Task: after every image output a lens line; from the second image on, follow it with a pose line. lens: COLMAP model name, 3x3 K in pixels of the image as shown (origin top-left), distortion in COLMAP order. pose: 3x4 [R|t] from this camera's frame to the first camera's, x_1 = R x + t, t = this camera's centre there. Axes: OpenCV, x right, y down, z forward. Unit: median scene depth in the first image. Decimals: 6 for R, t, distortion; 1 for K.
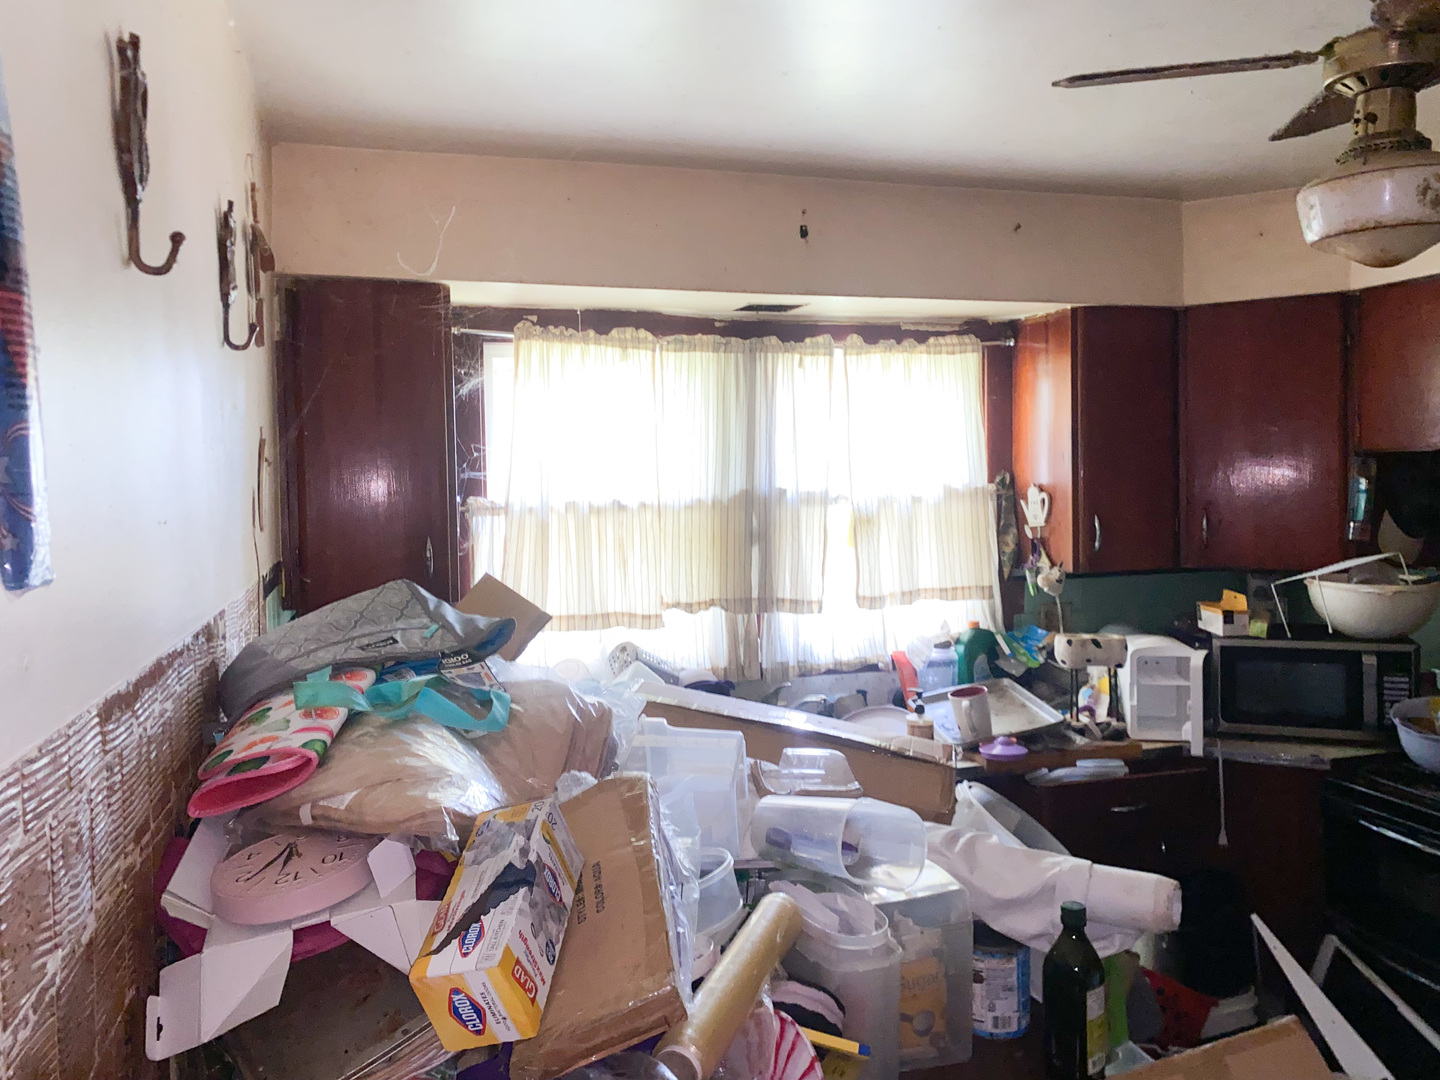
lens RADIAL K [[1105.3, 0, 719.5], [0, 1105.3, 497.1], [0, 0, 1]] dist [0.012626, -0.005587]
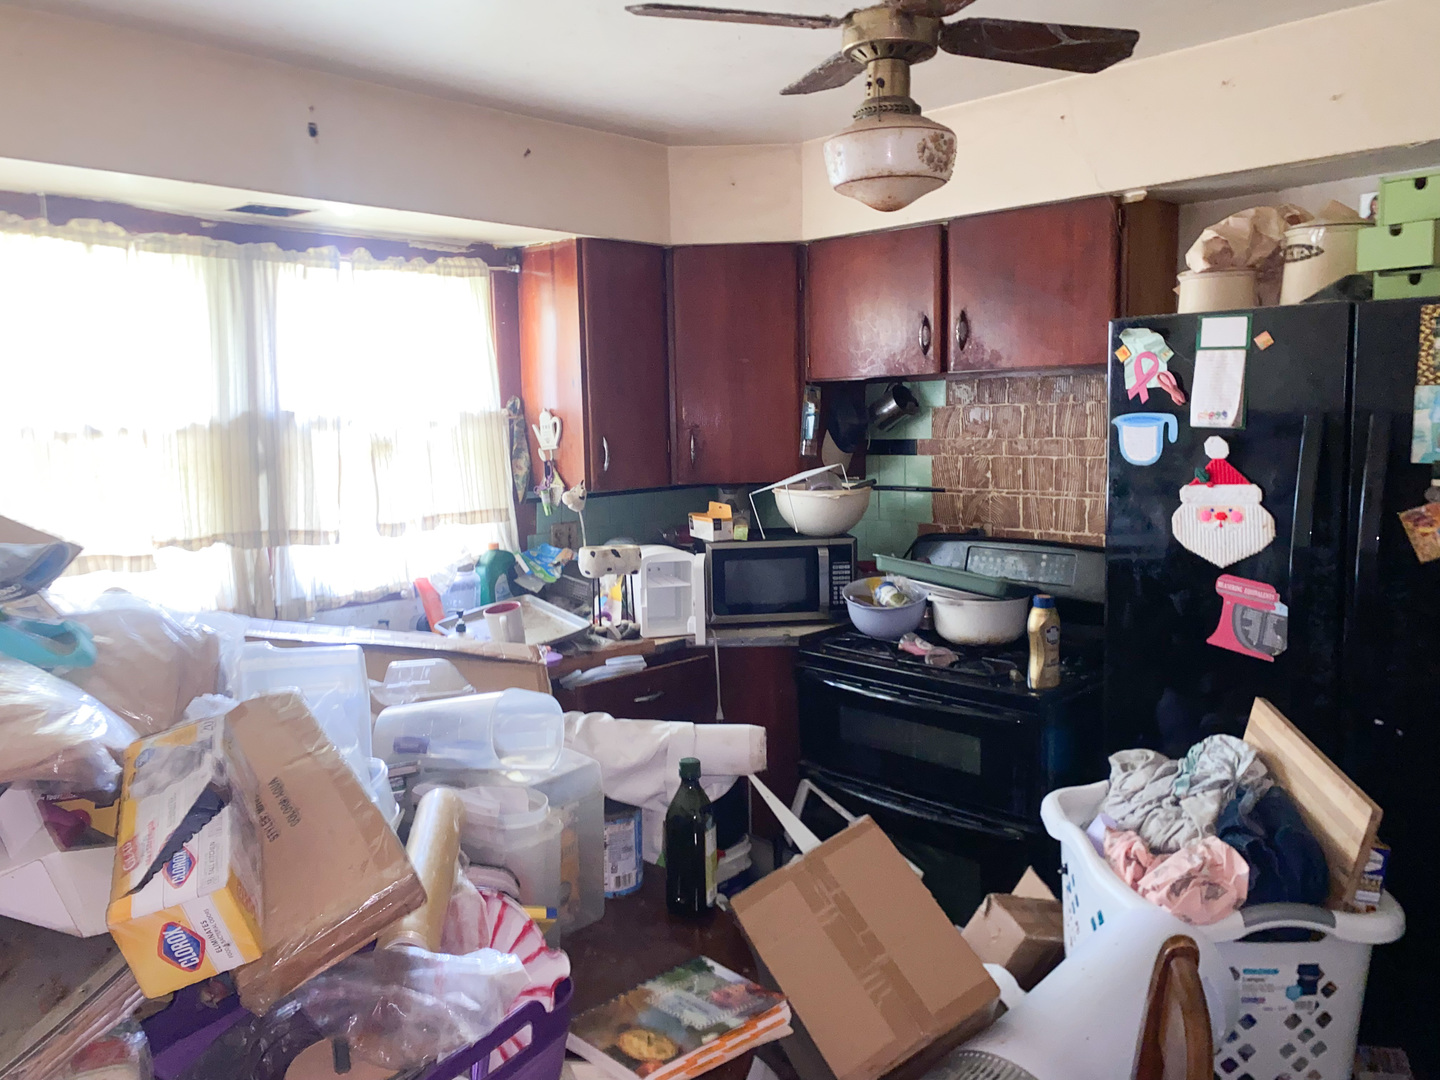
lens RADIAL K [[1107.4, 0, 720.0], [0, 1107.4, 540.0], [0, 0, 1]] dist [0.006069, -0.003725]
pose [[0.865915, -0.054798, 0.497180, -0.101766], [0.012968, 0.996106, 0.087203, 0.023706], [-0.500022, -0.069063, 0.863254, 0.011977]]
